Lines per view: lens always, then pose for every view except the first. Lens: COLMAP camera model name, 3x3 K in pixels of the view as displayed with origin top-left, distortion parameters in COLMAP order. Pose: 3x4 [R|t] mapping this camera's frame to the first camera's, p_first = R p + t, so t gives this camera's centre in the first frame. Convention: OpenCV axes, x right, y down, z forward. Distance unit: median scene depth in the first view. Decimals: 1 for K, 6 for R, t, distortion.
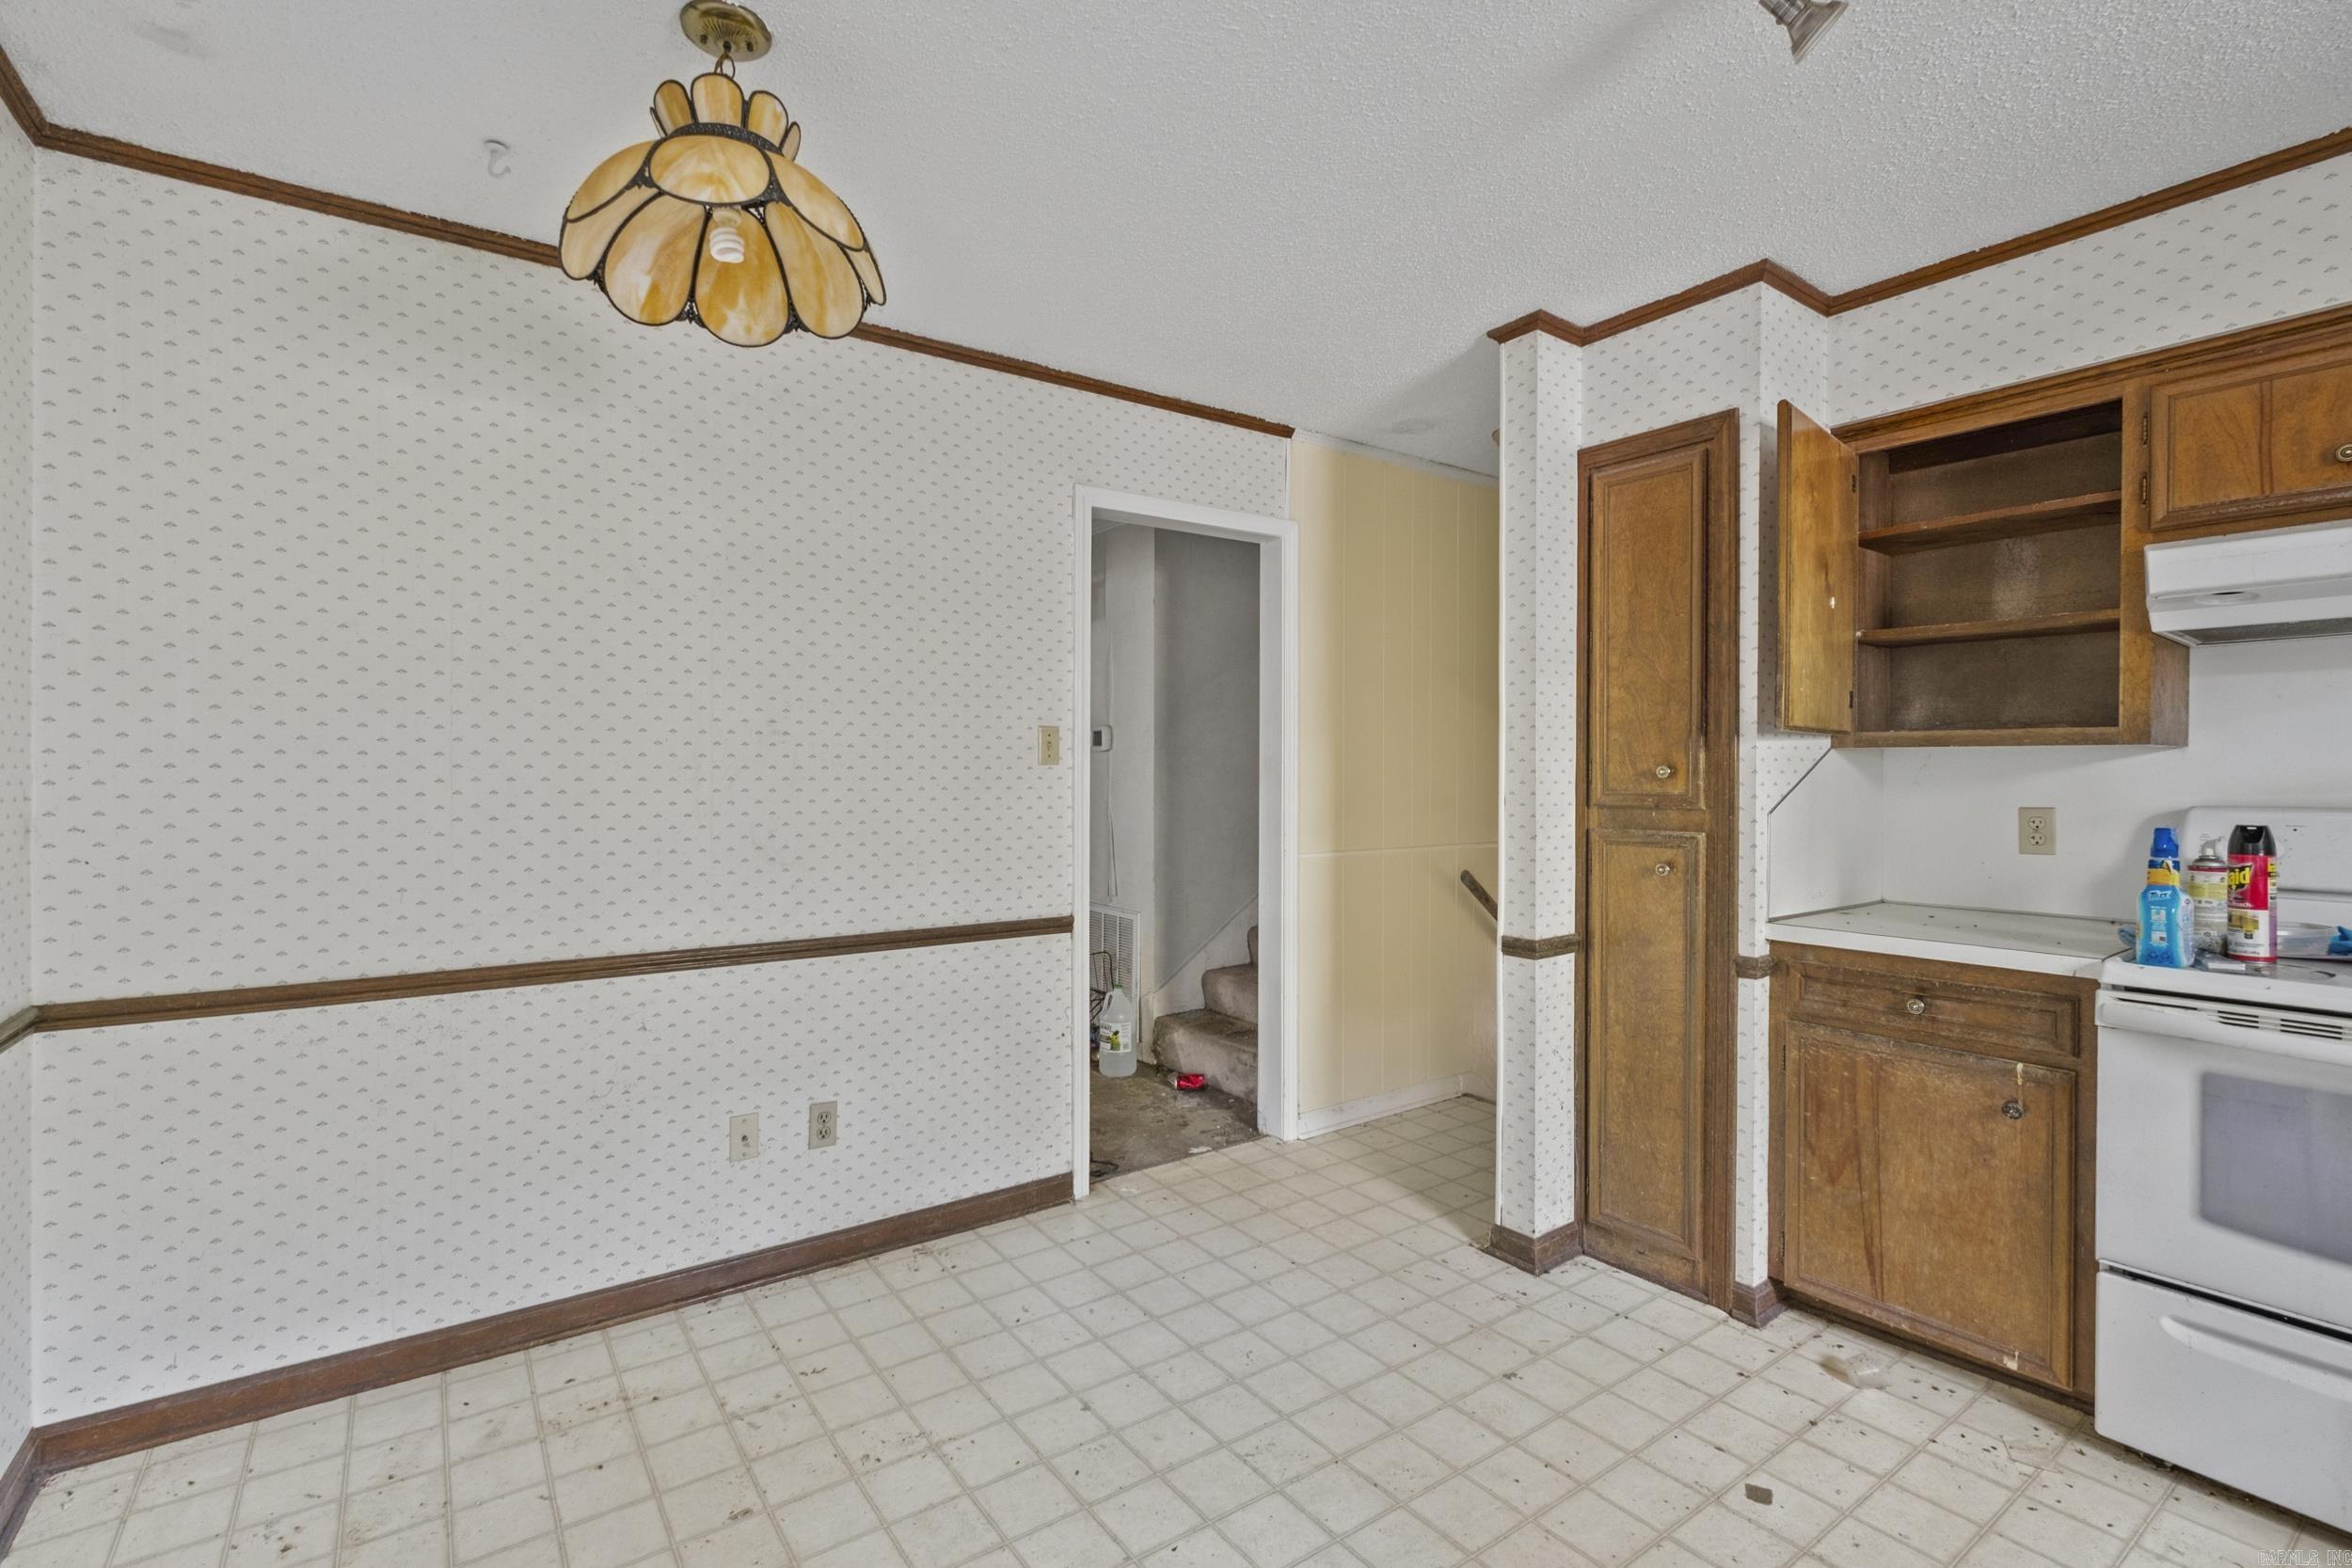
lens RADIAL K [[1046.4, 0, 1165.9], [0, 1046.4, 780.0], [0, 0, 1]] dist [-0.003767, -0.001322]
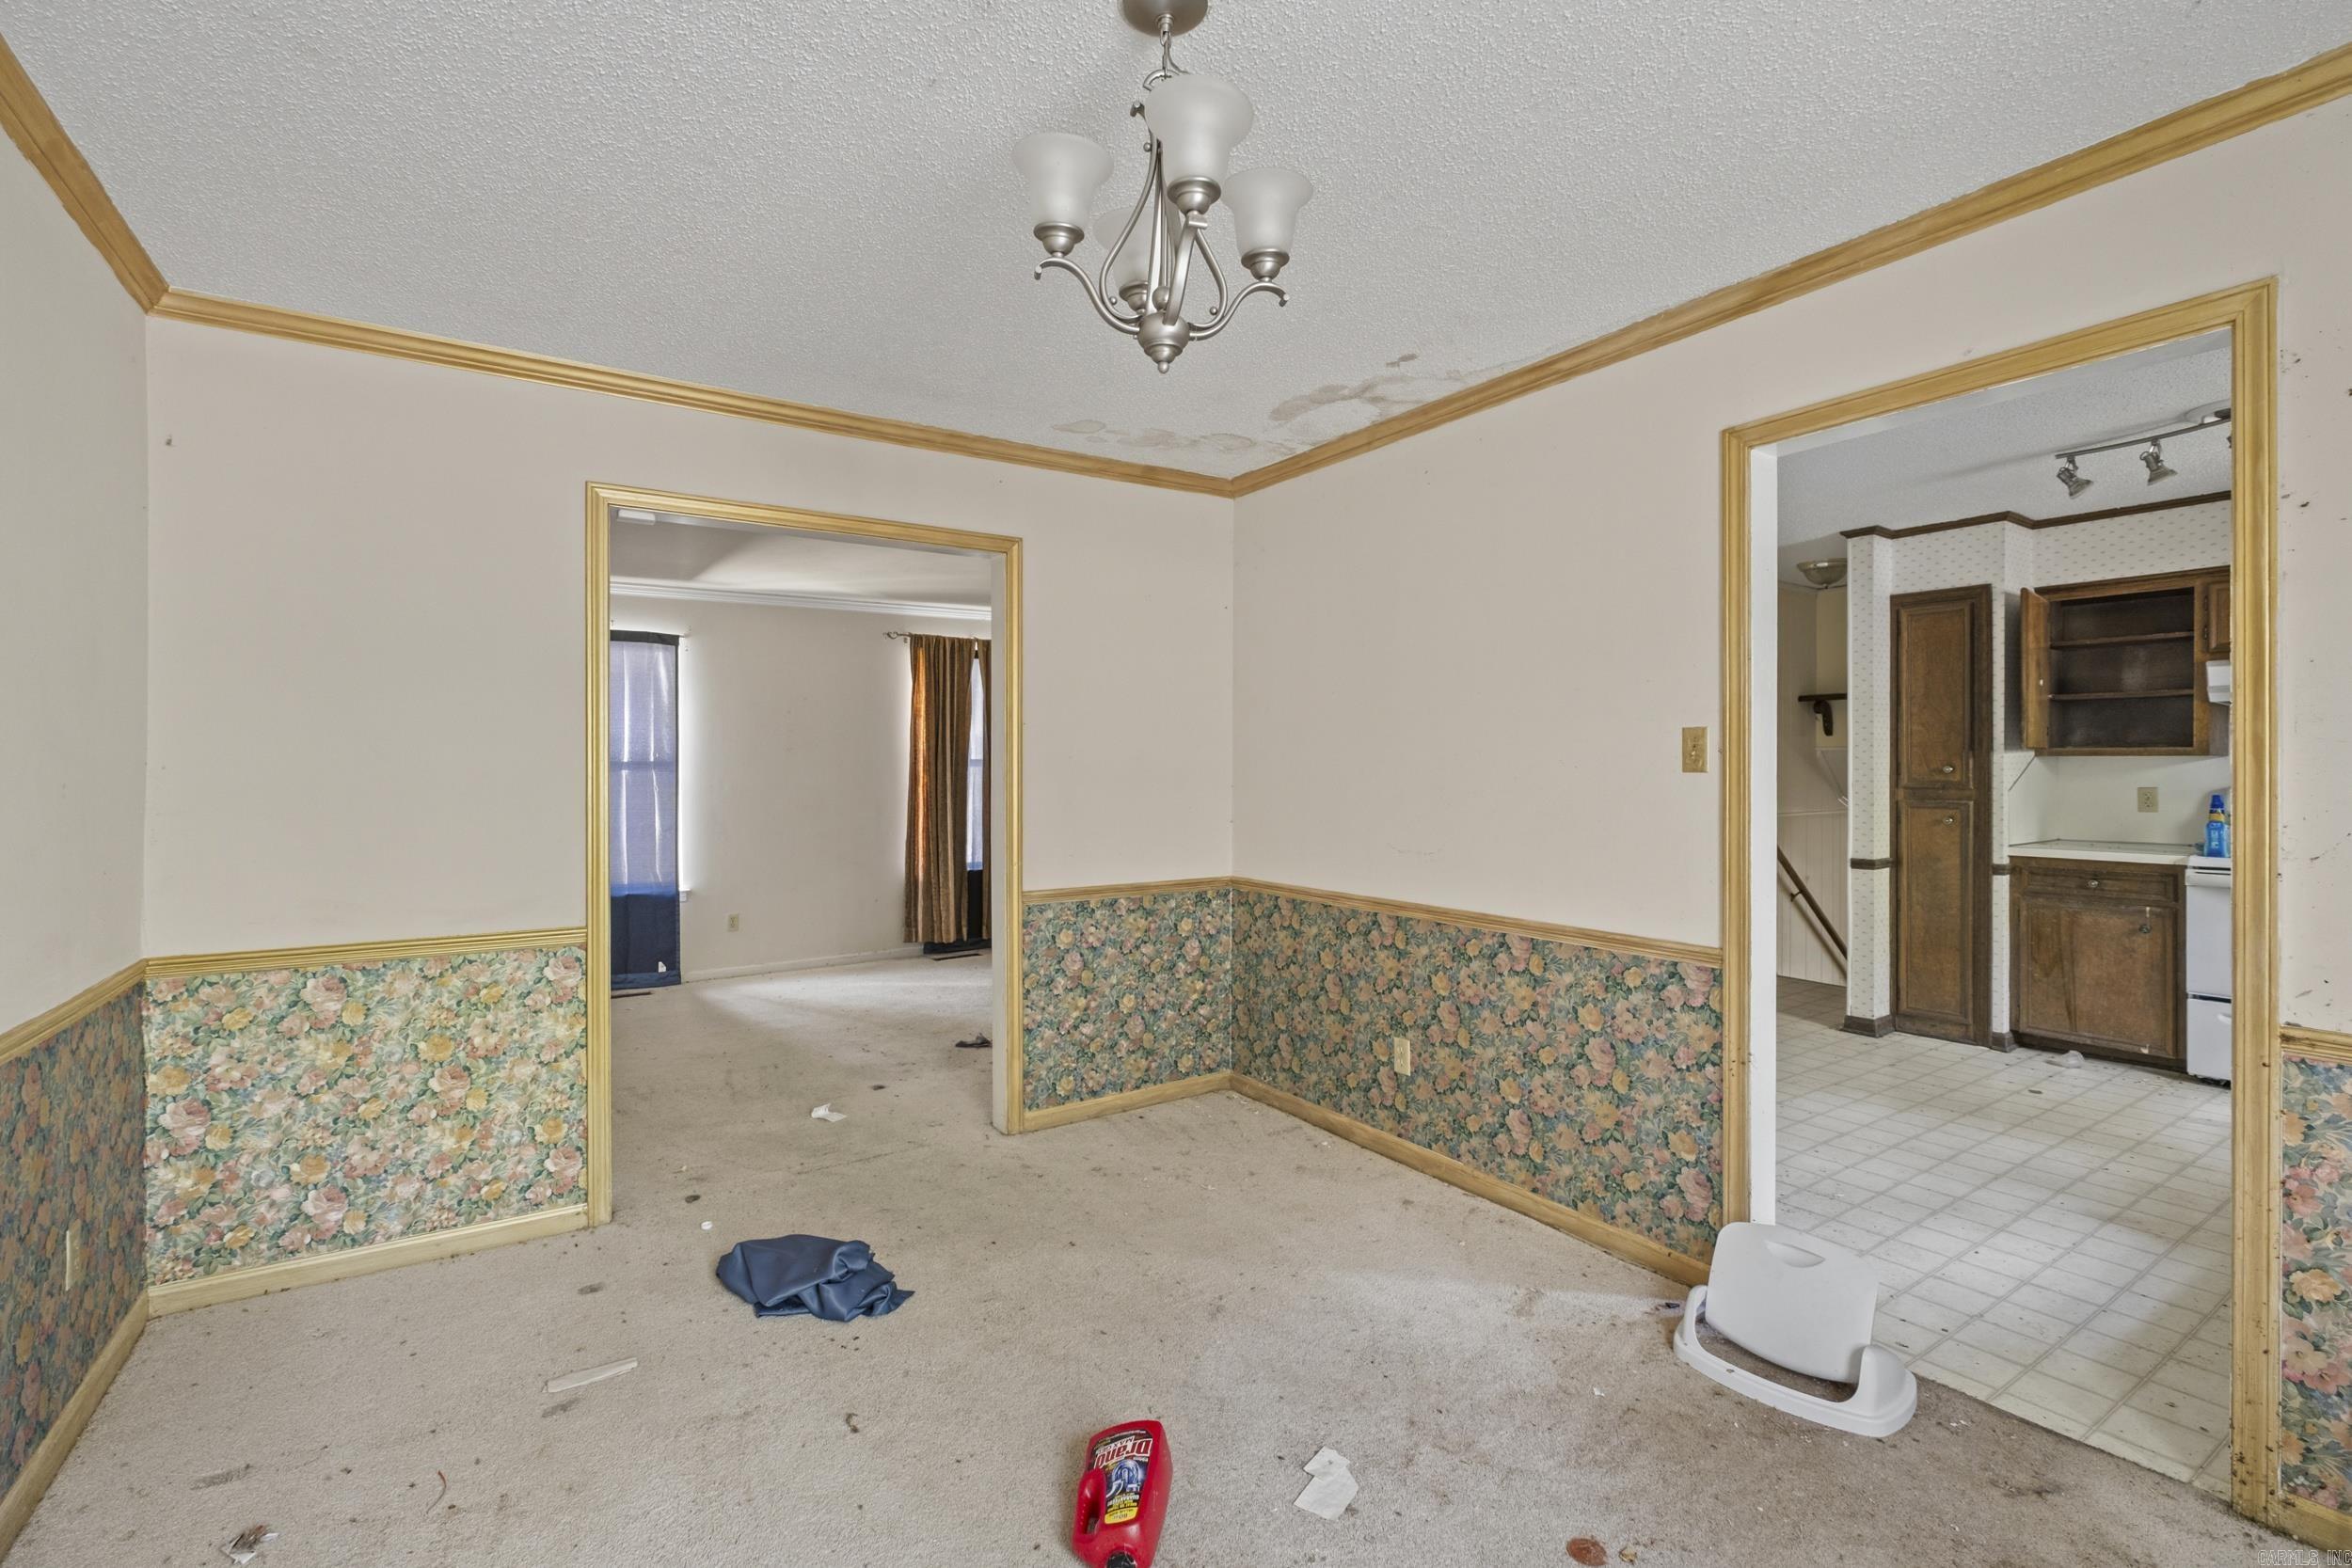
lens RADIAL K [[1046.4, 0, 1167.3], [0, 1046.4, 765.6], [0, 0, 1]] dist [-0.003767, -0.001322]
pose [[0.999638, -0.003484, -0.026672, -0.936641], [0.003368, 0.999985, -0.004423, -0.011910], [0.026687, 0.004332, 0.999634, -0.983645]]
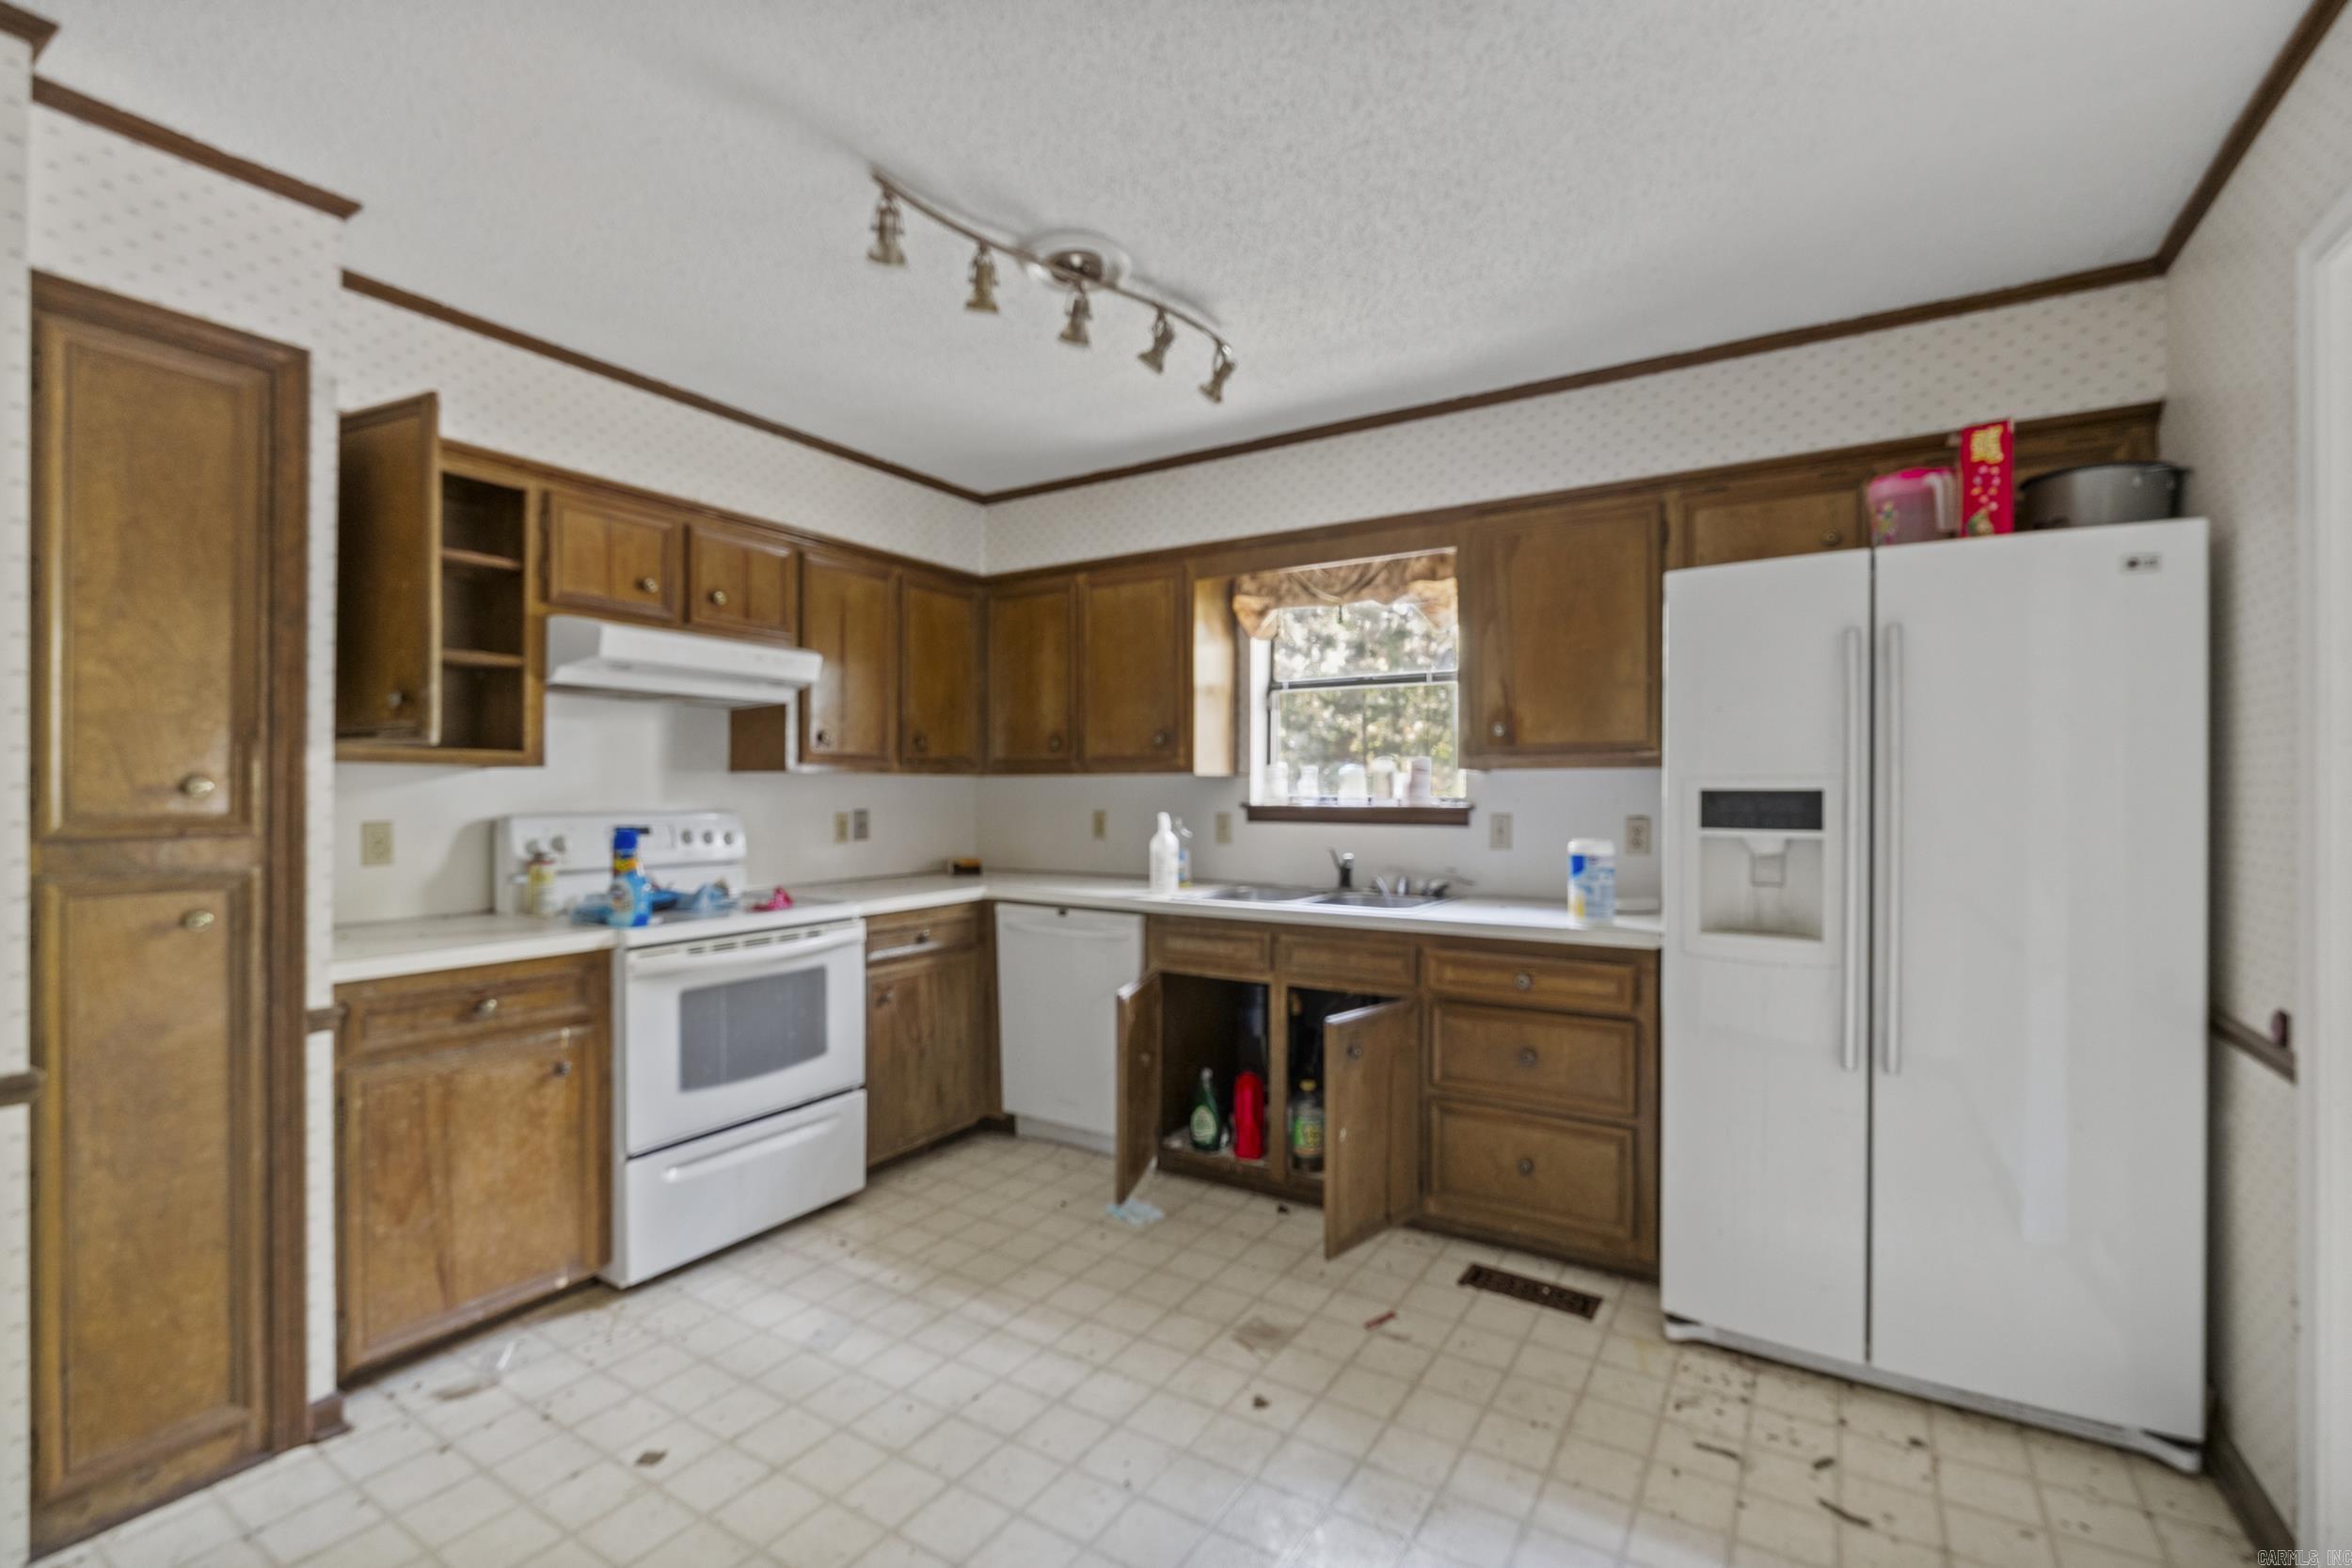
lens RADIAL K [[1046.4, 0, 1160.3], [0, 1046.4, 791.2], [0, 0, 1]] dist [-0.003767, -0.001322]
pose [[-0.384567, -0.001373, 0.923096, -0.476496], [0.002282, 0.999994, 0.002438, -0.005797], [-0.923094, 0.003044, -0.384562, 0.690833]]
